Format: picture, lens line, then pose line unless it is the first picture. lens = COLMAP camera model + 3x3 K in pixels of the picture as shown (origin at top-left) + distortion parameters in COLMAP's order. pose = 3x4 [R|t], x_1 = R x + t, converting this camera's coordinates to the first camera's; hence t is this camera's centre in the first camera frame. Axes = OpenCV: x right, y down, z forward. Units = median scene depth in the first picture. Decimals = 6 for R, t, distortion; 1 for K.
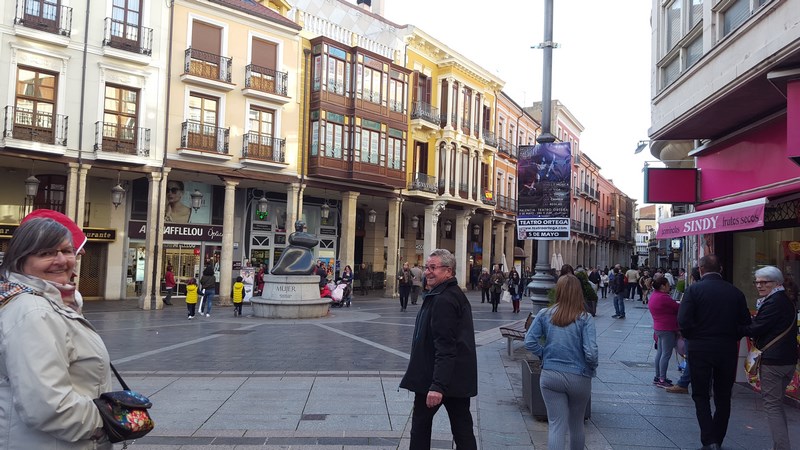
lens RADIAL K [[579.1, 0, 399.3], [0, 579.1, 226.2], [0, 0, 1]] dist [-0.002736, -0.021952]
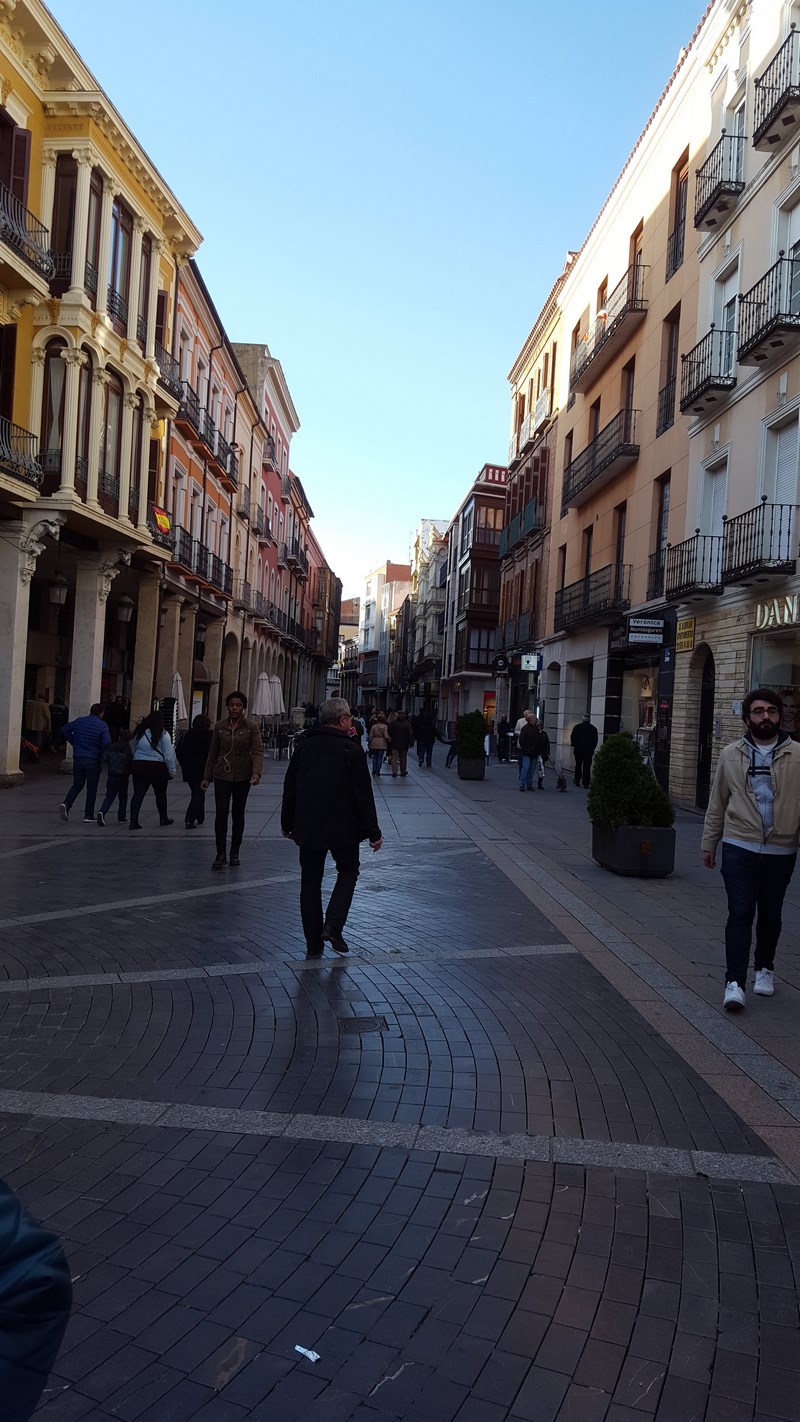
lens RADIAL K [[1029.3, 0, 397.1], [0, 1029.3, 709.4], [0, 0, 1]] dist [-0.002736, -0.021952]
pose [[0.886004, 0.010283, 0.463564, -0.025891], [-0.045915, 0.996786, 0.065645, 0.023742], [-0.461399, -0.079446, 0.883629, 0.374965]]
